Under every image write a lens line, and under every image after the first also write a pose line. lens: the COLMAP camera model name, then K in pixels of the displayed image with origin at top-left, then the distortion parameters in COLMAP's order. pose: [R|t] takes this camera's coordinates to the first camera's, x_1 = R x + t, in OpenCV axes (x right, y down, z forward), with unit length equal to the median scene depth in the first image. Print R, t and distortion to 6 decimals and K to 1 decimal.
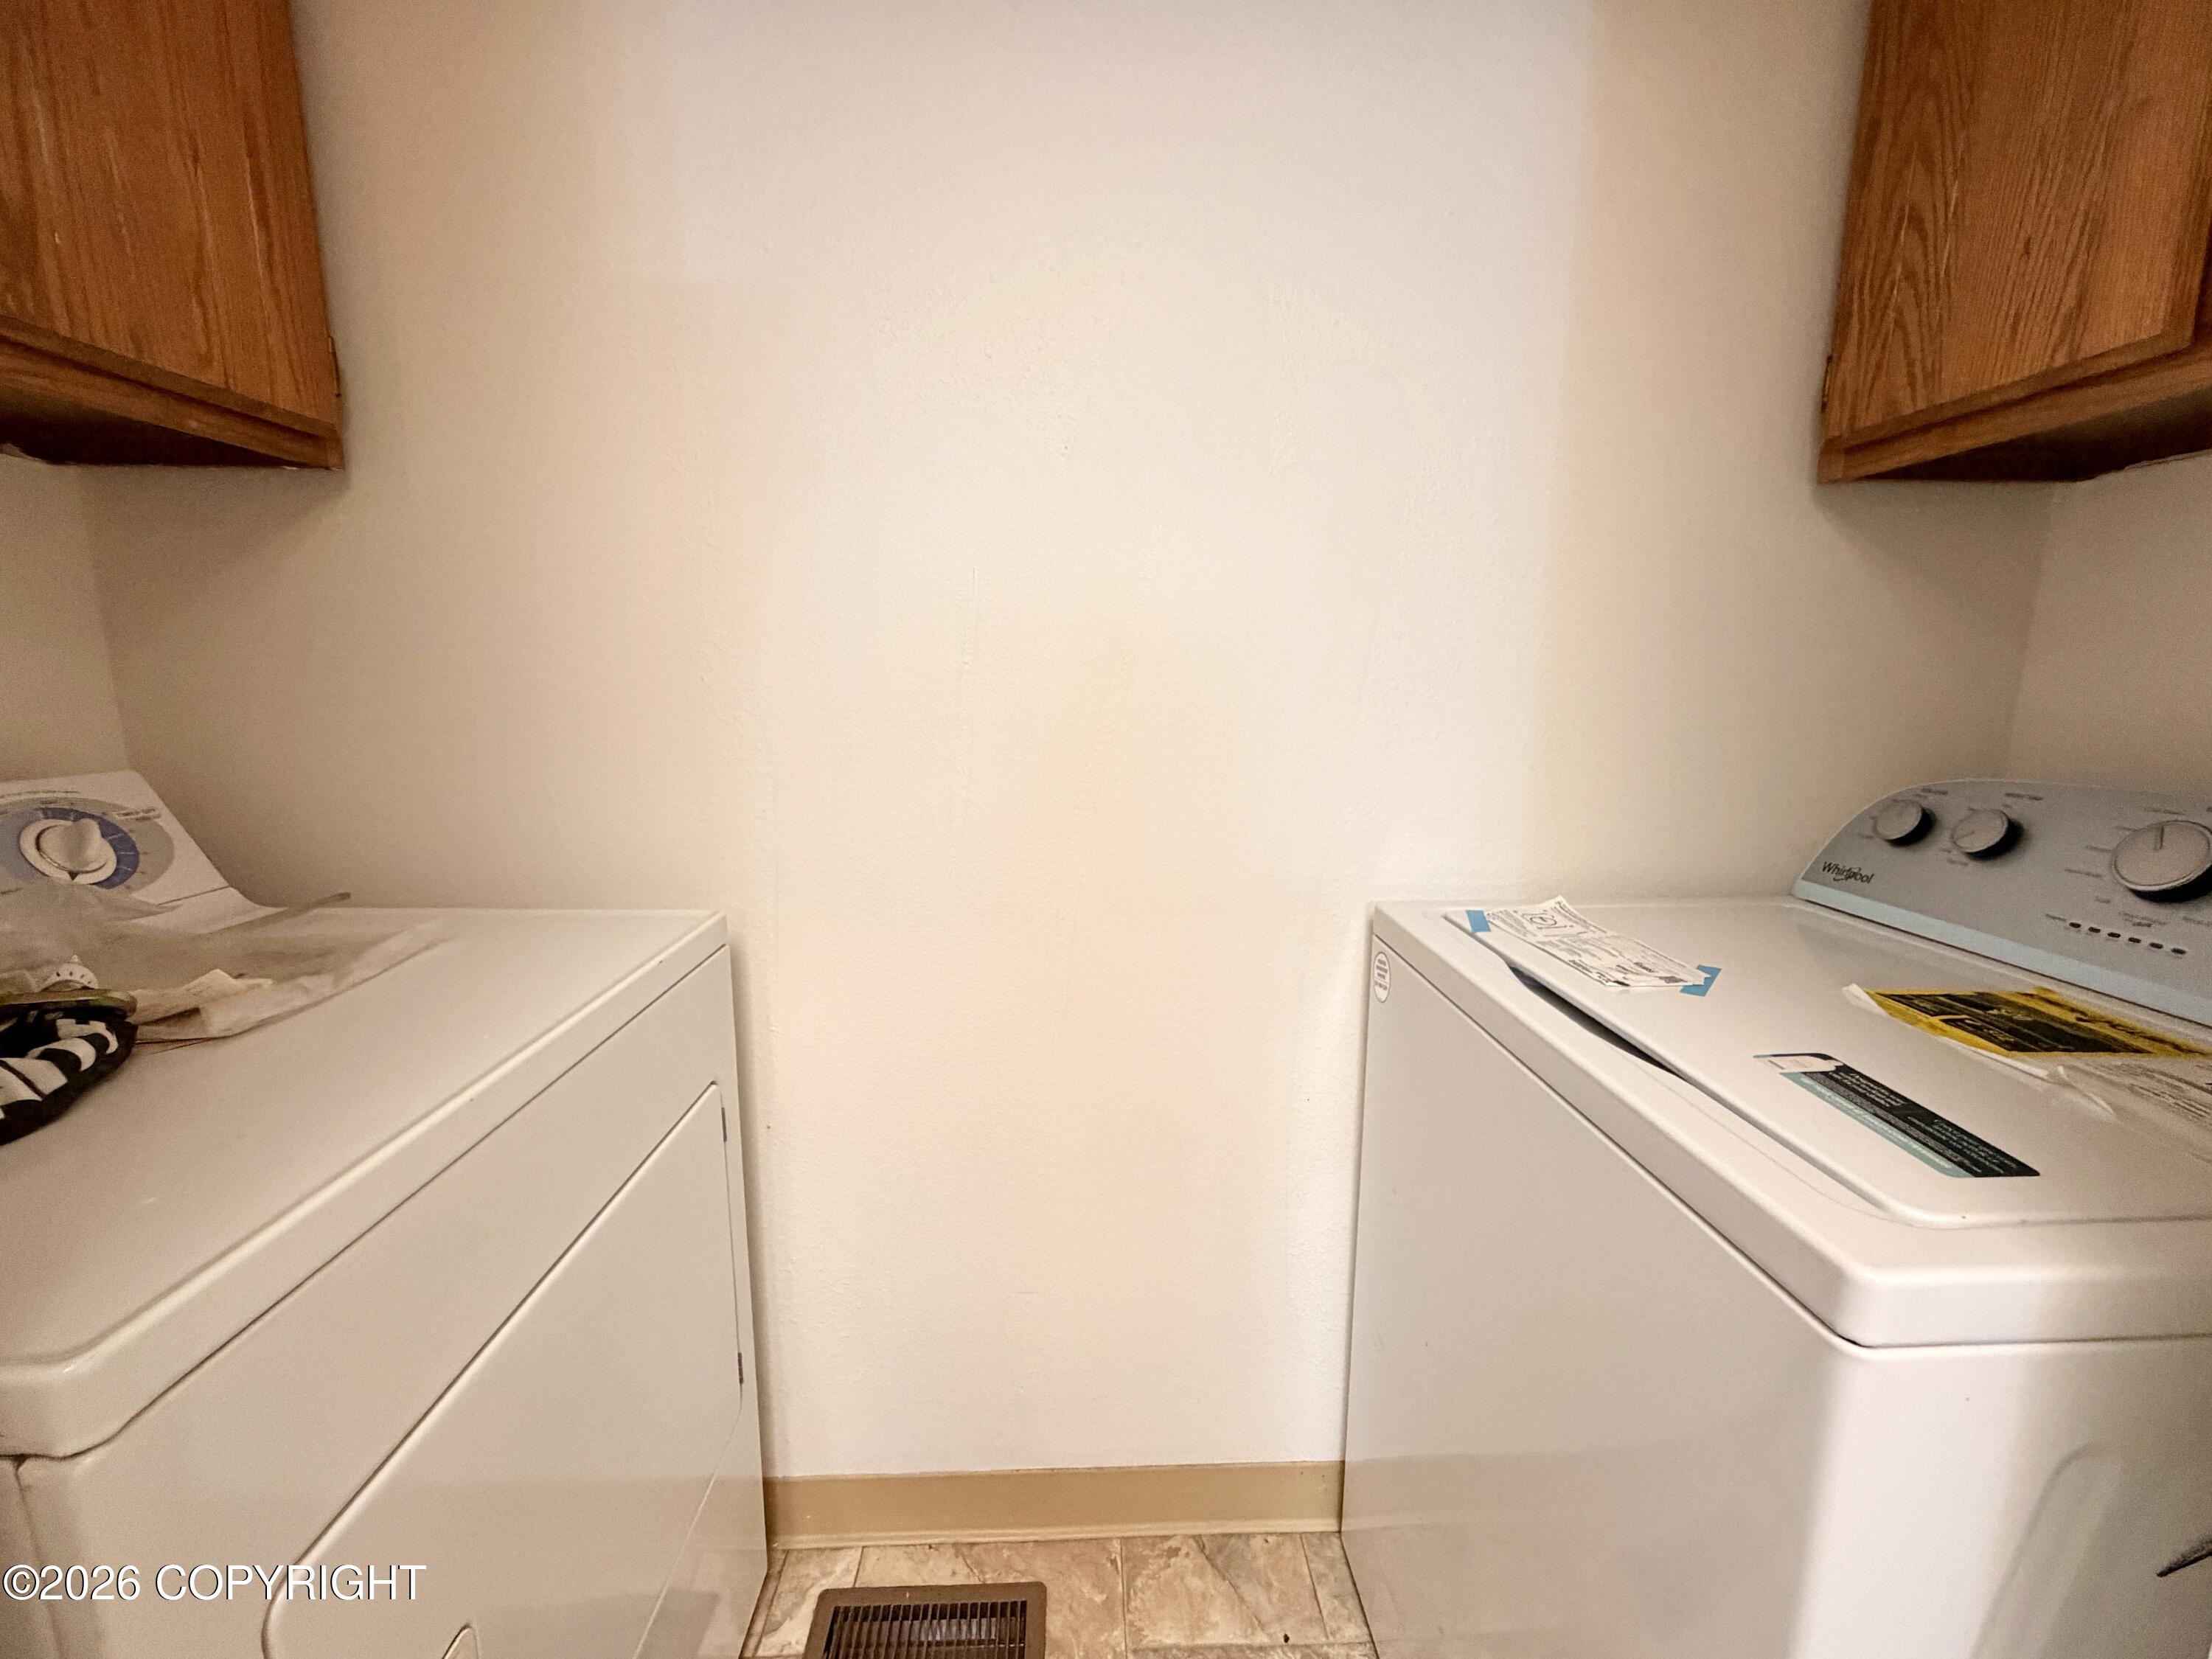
lens RADIAL K [[884.0, 0, 1099.5], [0, 884.0, 833.3], [0, 0, 1]] dist [0.000593, -0.000674]
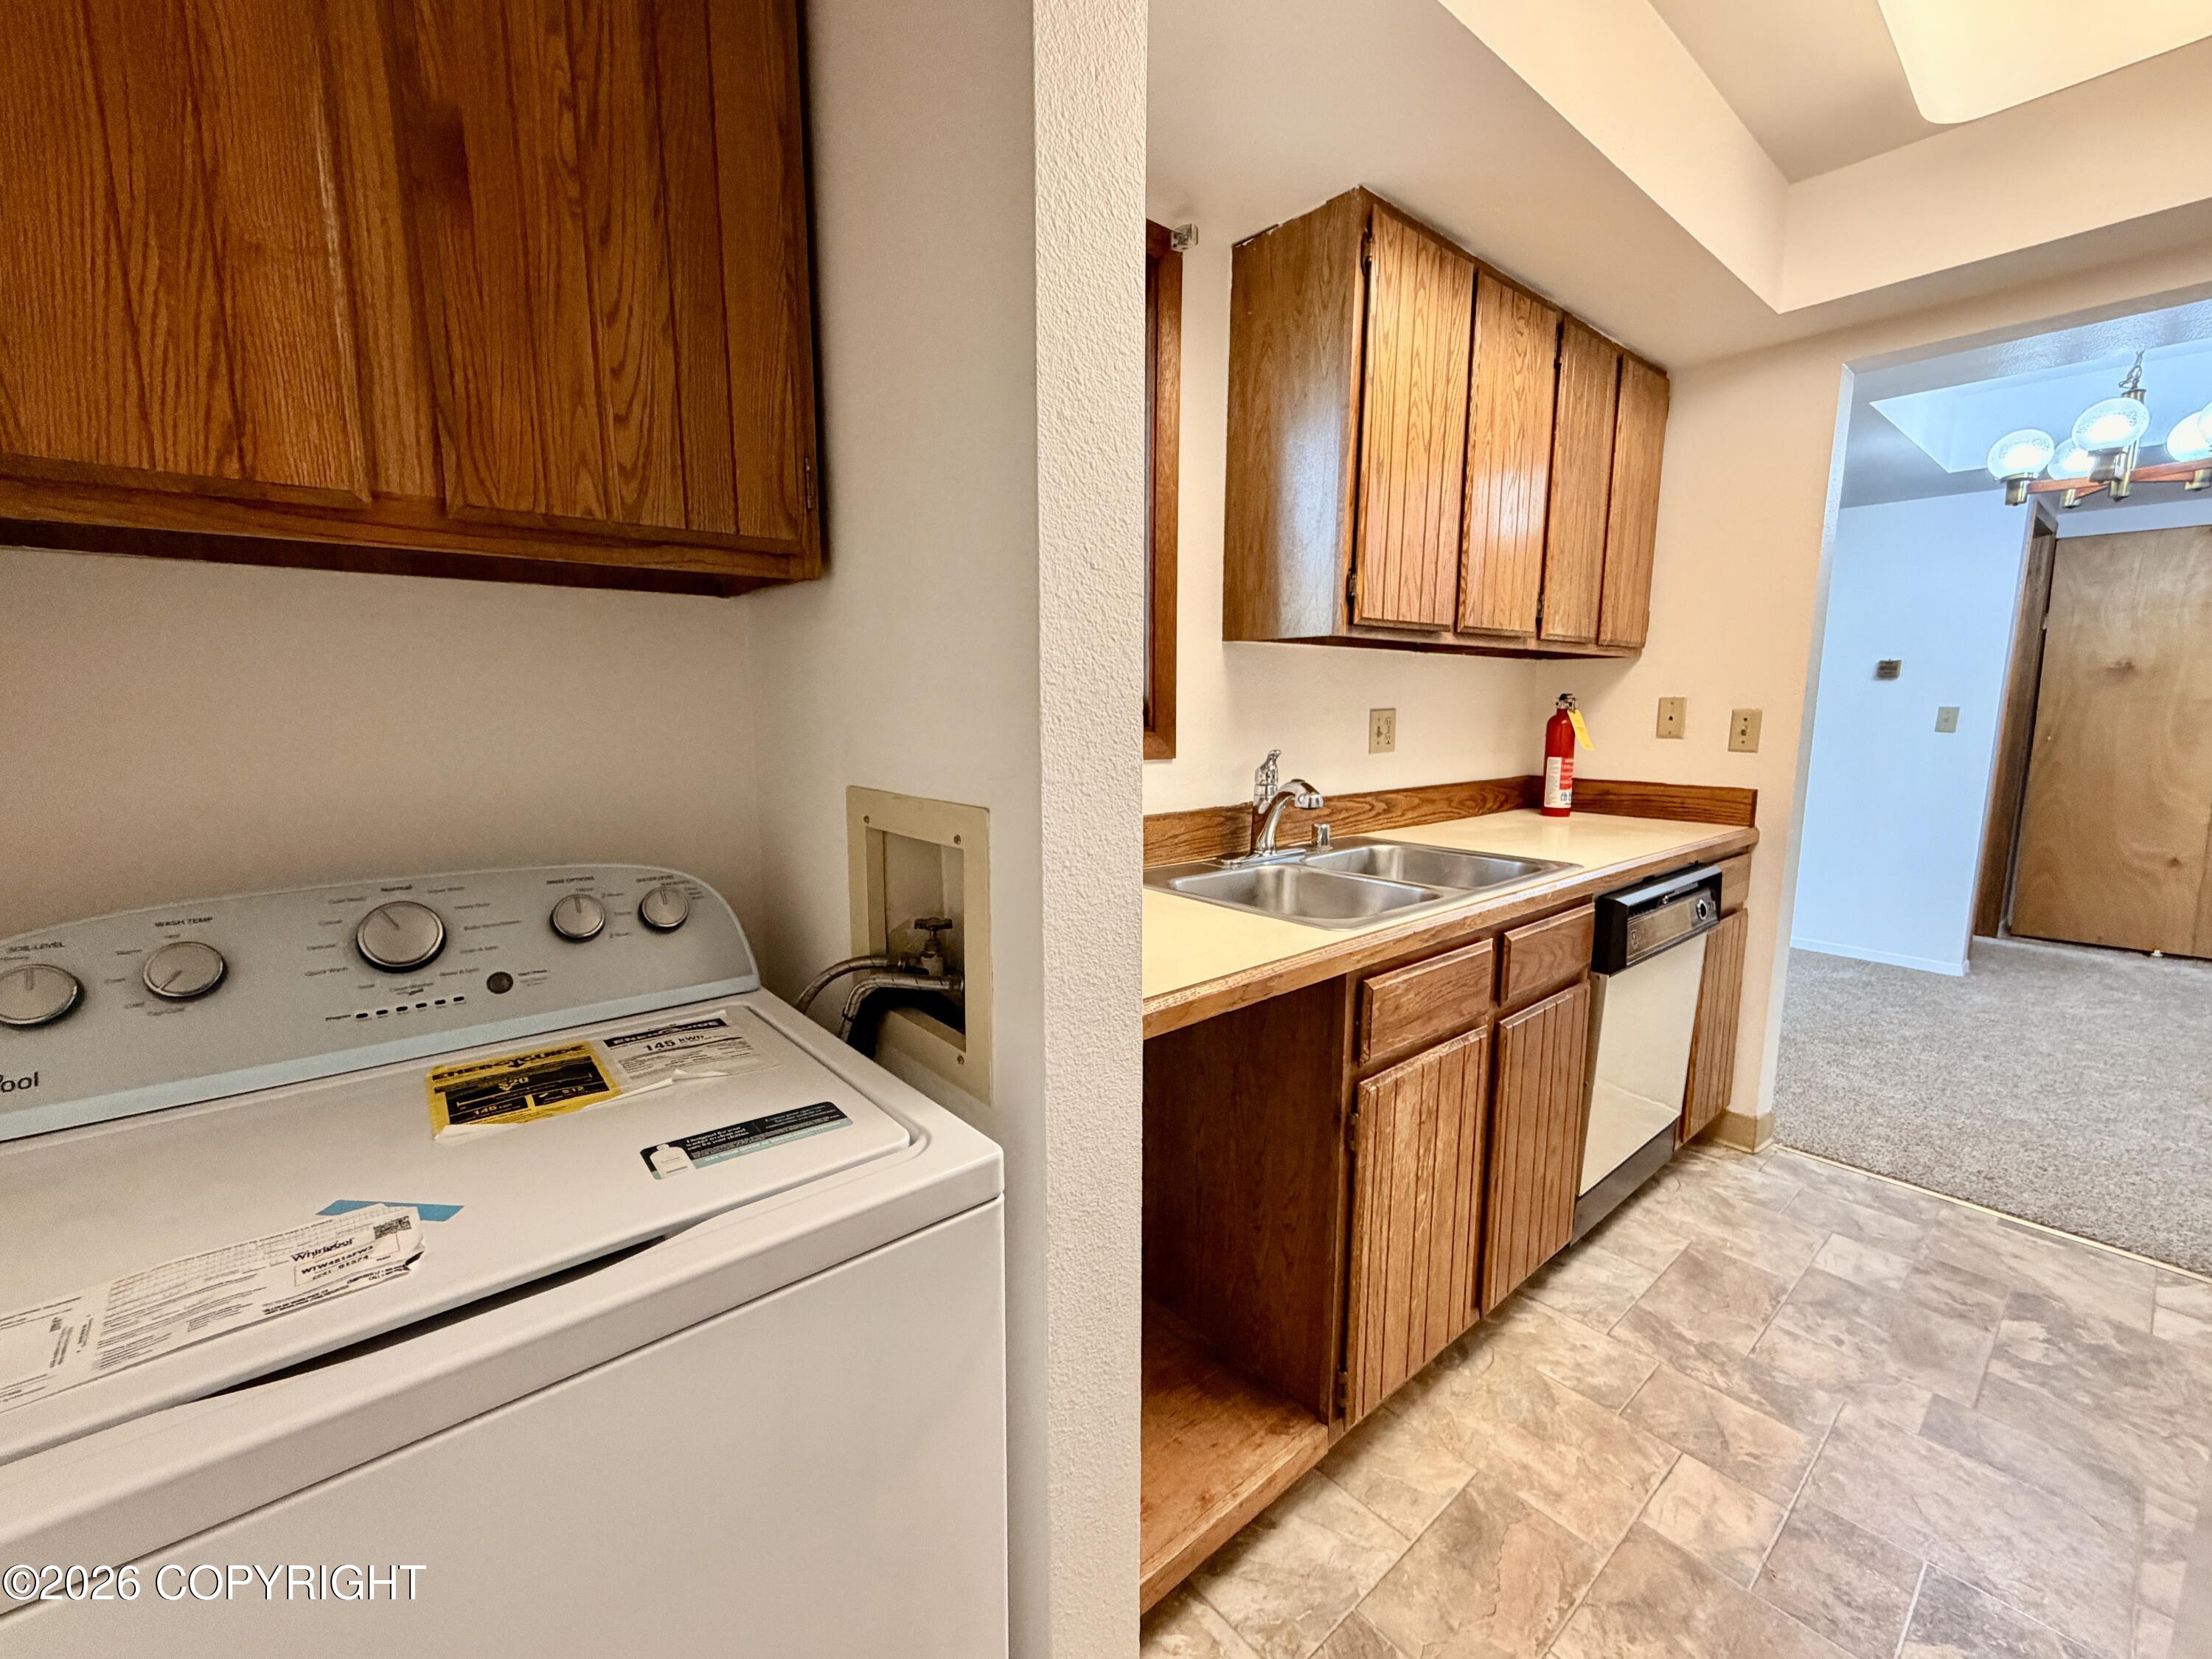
lens RADIAL K [[884.0, 0, 1099.5], [0, 884.0, 833.3], [0, 0, 1]] dist [0.000593, -0.000674]
pose [[-0.614887, -0.113415, 0.780417, -0.293990], [0.143785, 0.956894, 0.252350, -0.285395], [-0.775396, 0.267379, -0.572074, 0.983822]]
